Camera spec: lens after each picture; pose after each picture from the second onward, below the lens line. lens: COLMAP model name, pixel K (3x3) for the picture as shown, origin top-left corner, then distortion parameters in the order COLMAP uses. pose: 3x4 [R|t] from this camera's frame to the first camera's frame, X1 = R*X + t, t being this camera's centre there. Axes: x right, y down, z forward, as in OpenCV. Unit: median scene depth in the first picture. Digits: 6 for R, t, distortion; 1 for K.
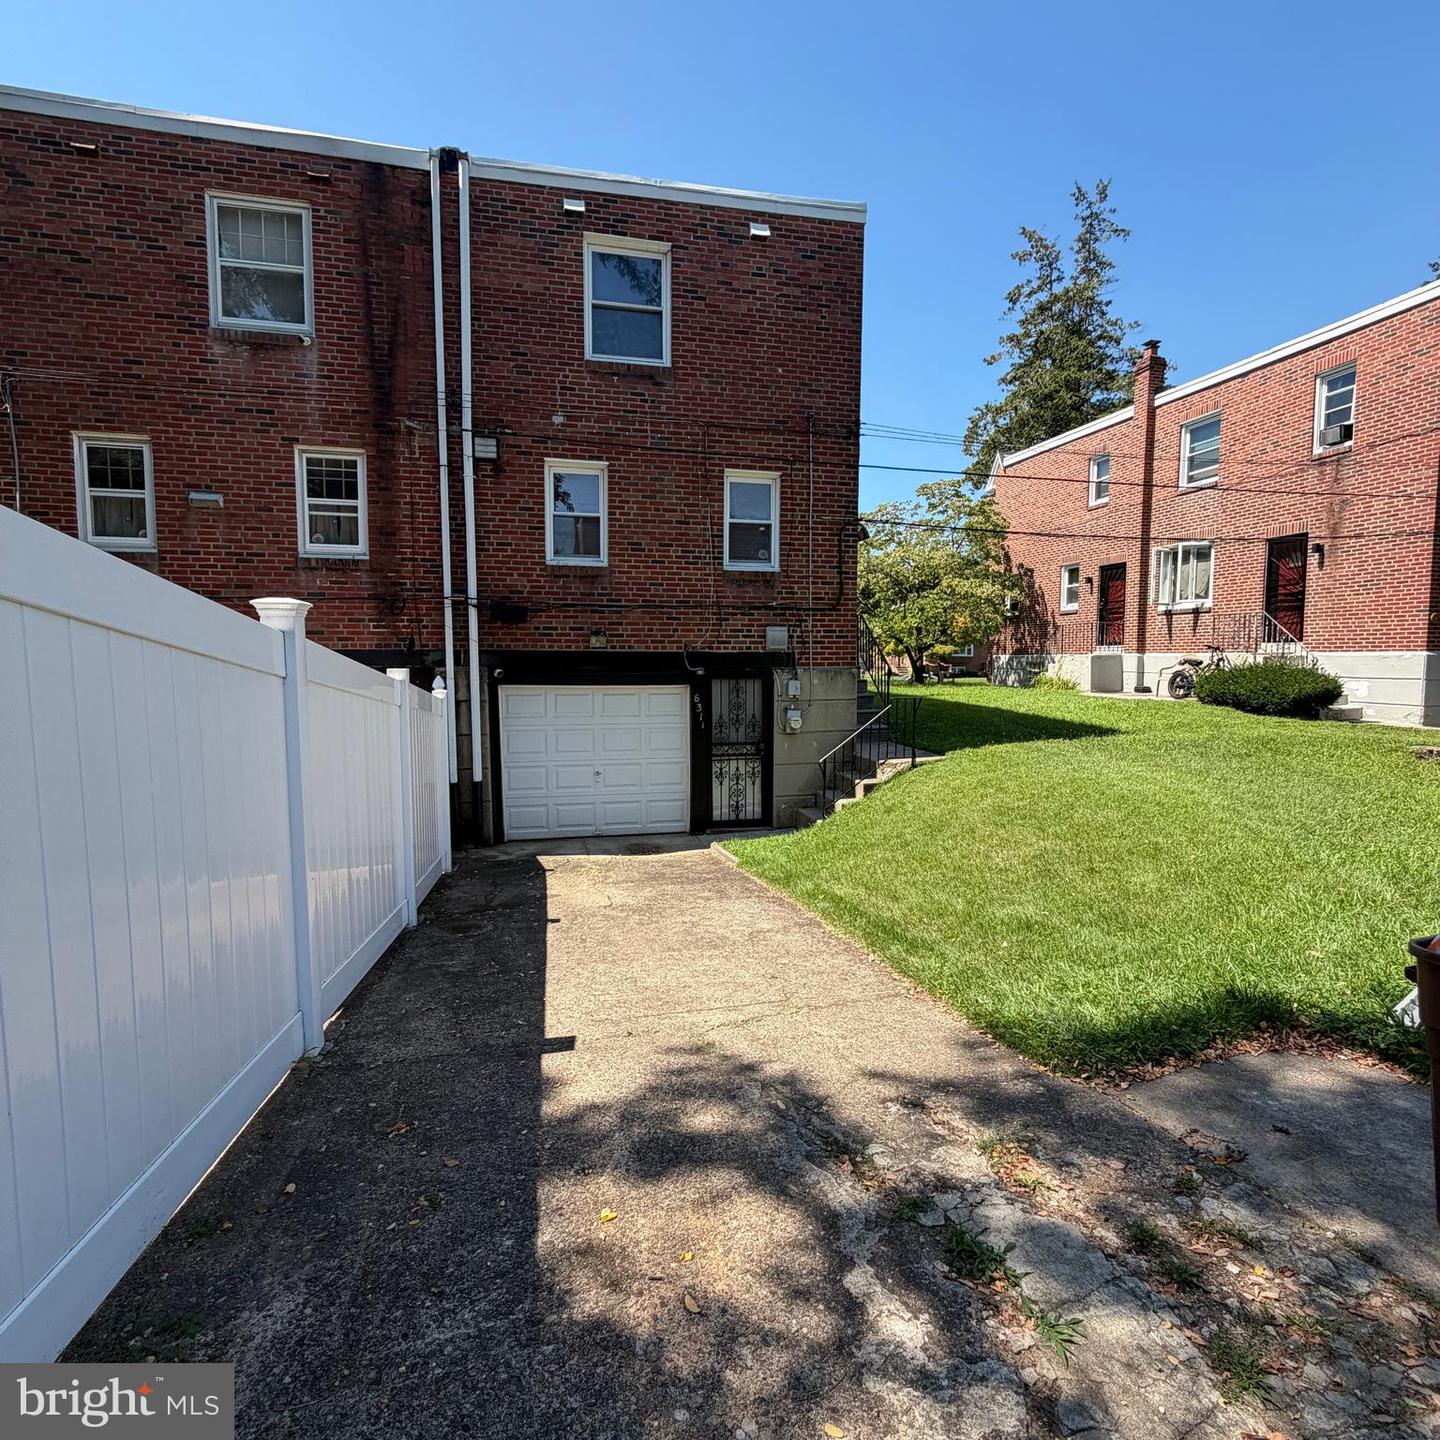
lens RADIAL K [[768.0, 0, 719.1], [0, 768.0, 715.8], [0, 0, 1]] dist [-0.001712, 0.002667]
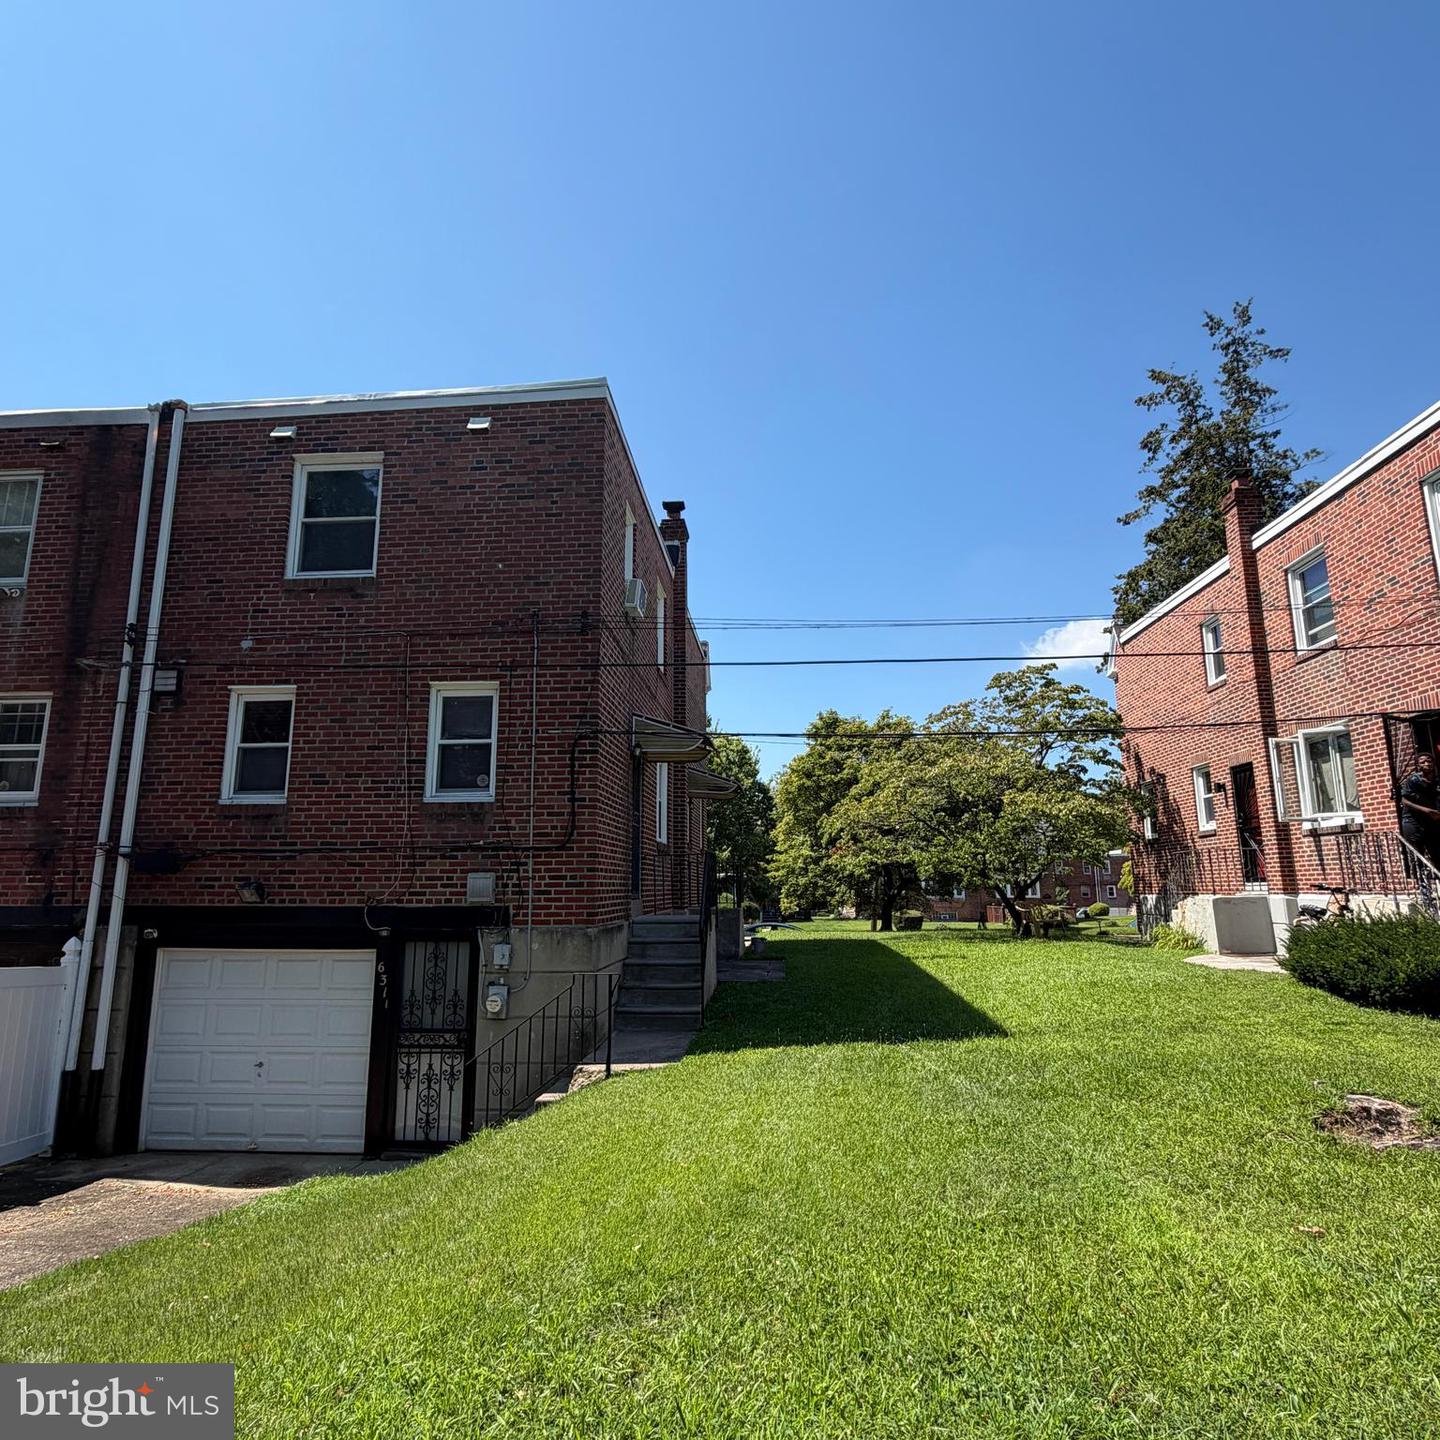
lens RADIAL K [[889.1, 0, 719.7], [0, 889.1, 720.7], [0, 0, 1]] dist [-0.003283, 0.006176]
pose [[0.955858, -0.061568, -0.287306, 0.581237], [-0.016067, 0.965385, -0.260332, -0.035670], [0.293390, 0.253457, 0.921782, 0.214757]]
